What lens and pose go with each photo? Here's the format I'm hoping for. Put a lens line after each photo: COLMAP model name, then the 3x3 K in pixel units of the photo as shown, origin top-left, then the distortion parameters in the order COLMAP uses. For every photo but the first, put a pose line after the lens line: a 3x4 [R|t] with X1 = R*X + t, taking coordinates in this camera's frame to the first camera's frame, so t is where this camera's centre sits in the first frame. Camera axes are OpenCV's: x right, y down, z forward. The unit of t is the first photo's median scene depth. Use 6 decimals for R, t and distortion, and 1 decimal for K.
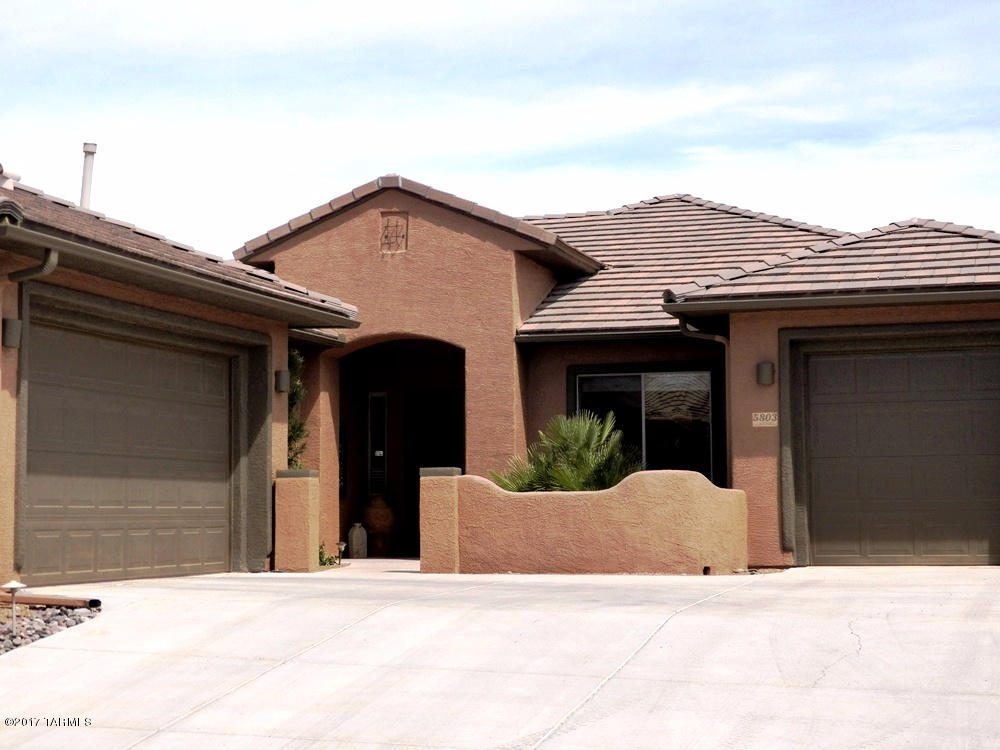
lens RADIAL K [[1805.3, 0, 500.0], [0, 1805.3, 375.0], [0, 0, 1]] dist [0.018057, -0.015302]
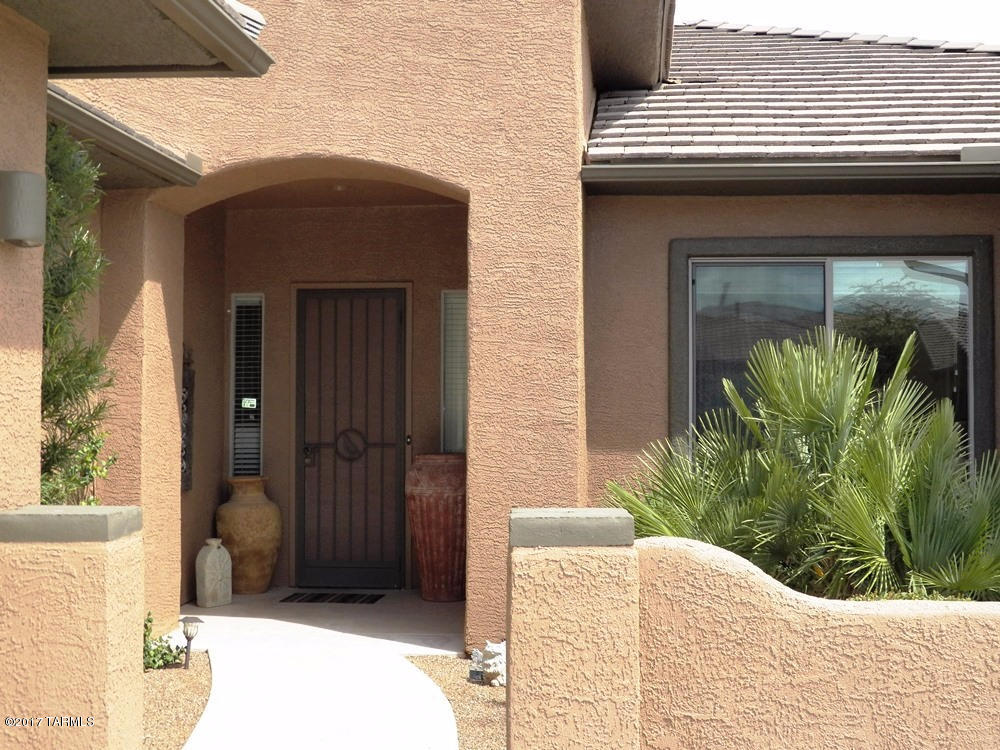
lens RADIAL K [[1286.1, 0, 500.0], [0, 1286.1, 375.0], [0, 0, 1]] dist [-0.132517, 0.287996]
pose [[0.984025, 0.014895, 0.177408, -0.078561], [-0.023314, 0.998694, 0.045465, 0.019391], [-0.176499, -0.048874, 0.983087, 0.771536]]
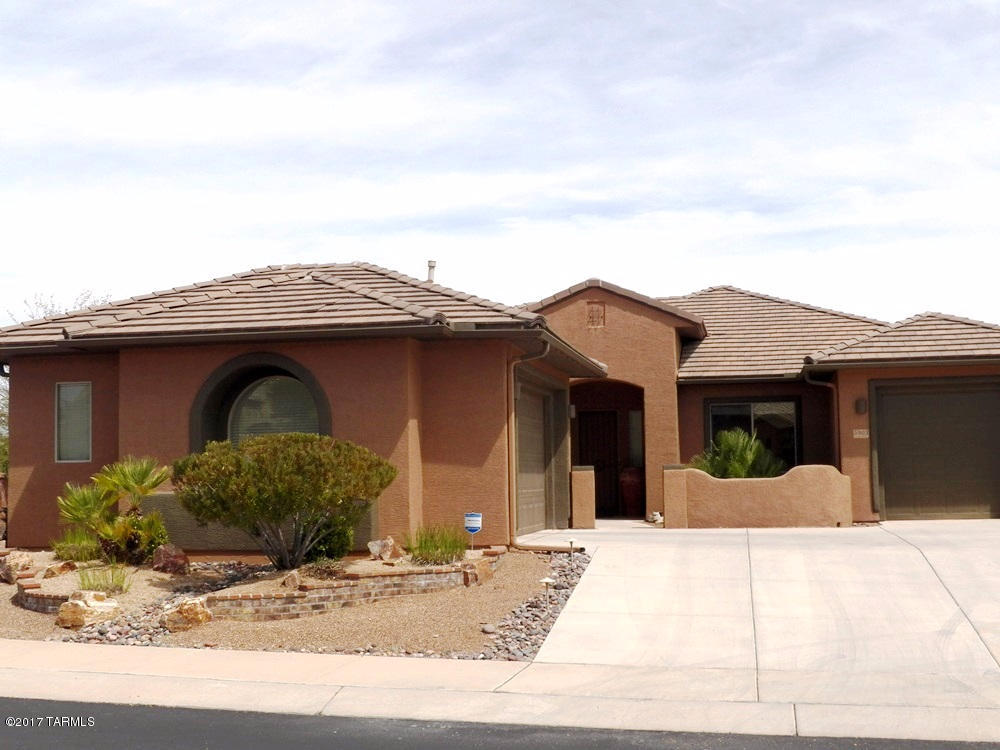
lens RADIAL K [[1286.1, 0, 500.0], [0, 1286.1, 375.0], [0, 0, 1]] dist [-0.132517, 0.287996]
pose [[0.995850, 0.000929, 0.091000, -0.286510], [-0.000473, 0.999987, -0.005039, -0.023182], [-0.091004, 0.004975, 0.995838, -0.142416]]
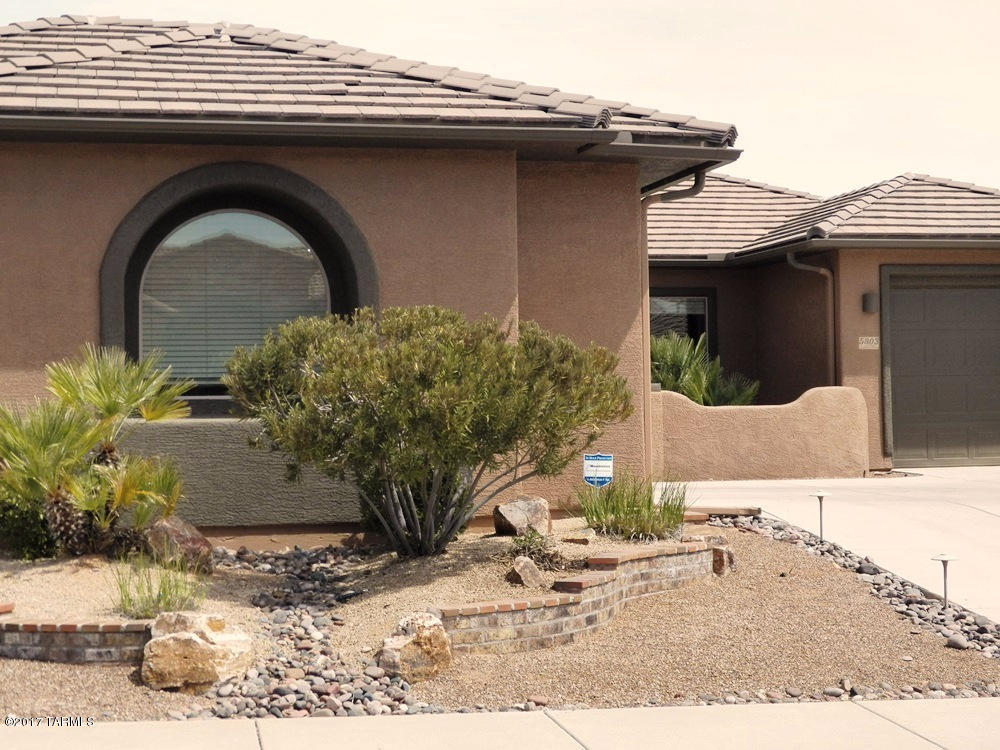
lens RADIAL K [[1805.3, 0, 500.0], [0, 1805.3, 375.0], [0, 0, 1]] dist [0.018057, -0.015302]
pose [[0.871620, 0.005675, 0.490149, -0.608033], [-0.028794, 0.998799, 0.039639, 0.005923], [-0.489336, -0.048664, 0.870737, 0.106754]]
